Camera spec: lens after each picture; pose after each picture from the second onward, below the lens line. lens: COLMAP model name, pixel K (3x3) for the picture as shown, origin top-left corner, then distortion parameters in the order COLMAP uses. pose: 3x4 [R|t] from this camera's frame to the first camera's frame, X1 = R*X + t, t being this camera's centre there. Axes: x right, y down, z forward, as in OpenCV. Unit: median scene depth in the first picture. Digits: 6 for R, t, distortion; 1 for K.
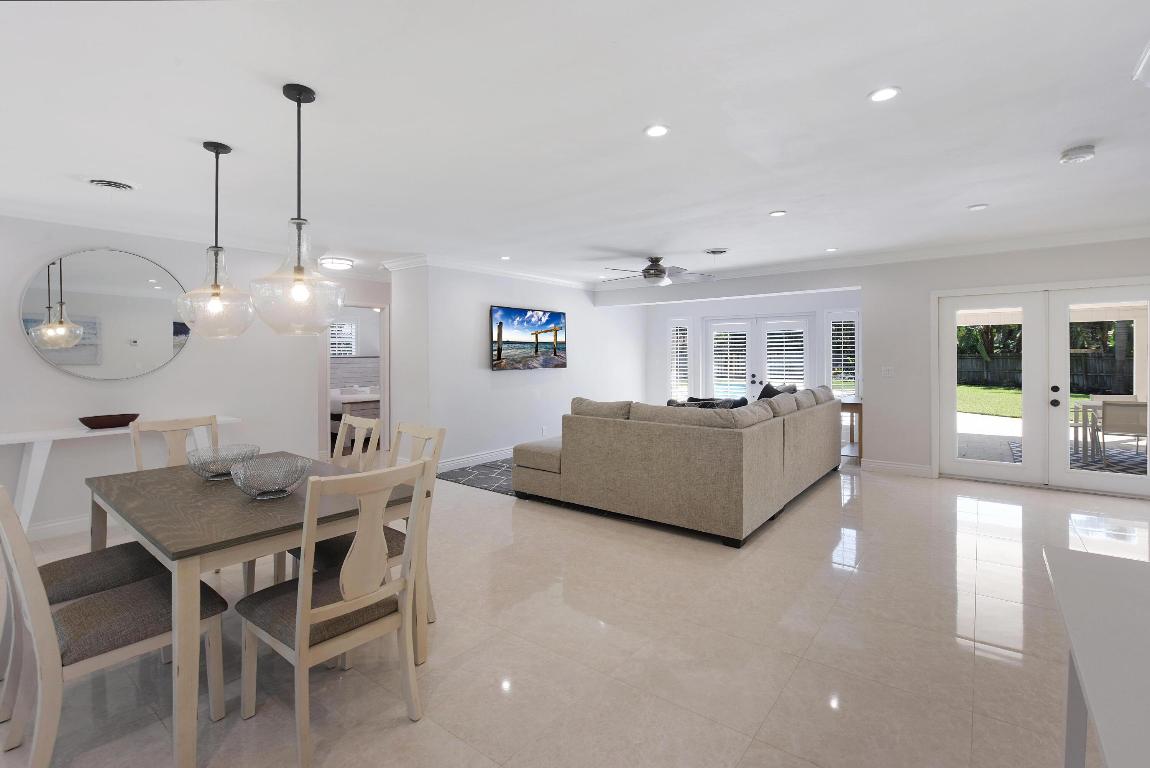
lens RADIAL K [[529.6, 0, 573.6], [0, 529.6, 347.5], [0, 0, 1]] dist [-0.001713, -0.000014]
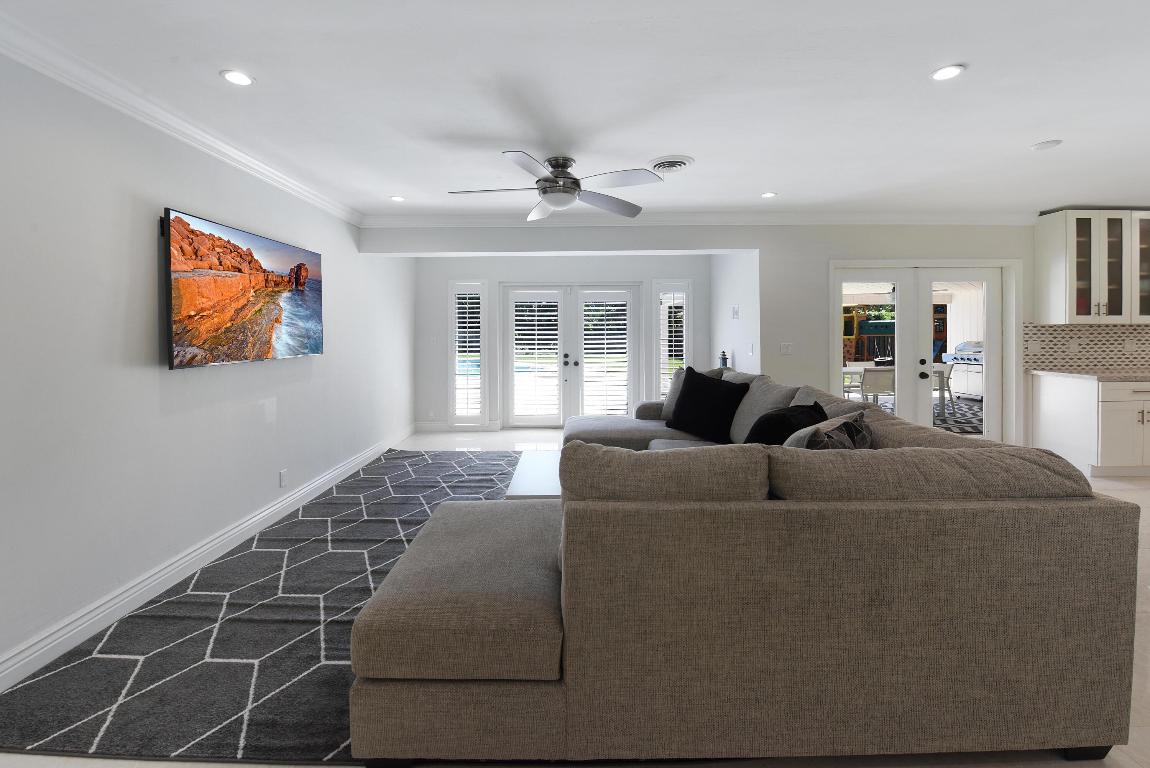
lens RADIAL K [[459.4, 0, 574.1], [0, 459.4, 343.8], [0, 0, 1]] dist [-0.002804, -0.000398]
pose [[0.771700, -0.018295, 0.635724, -0.135532], [-0.006043, 0.999330, 0.036094, 0.010262], [-0.635958, -0.031696, 0.771072, 0.526825]]
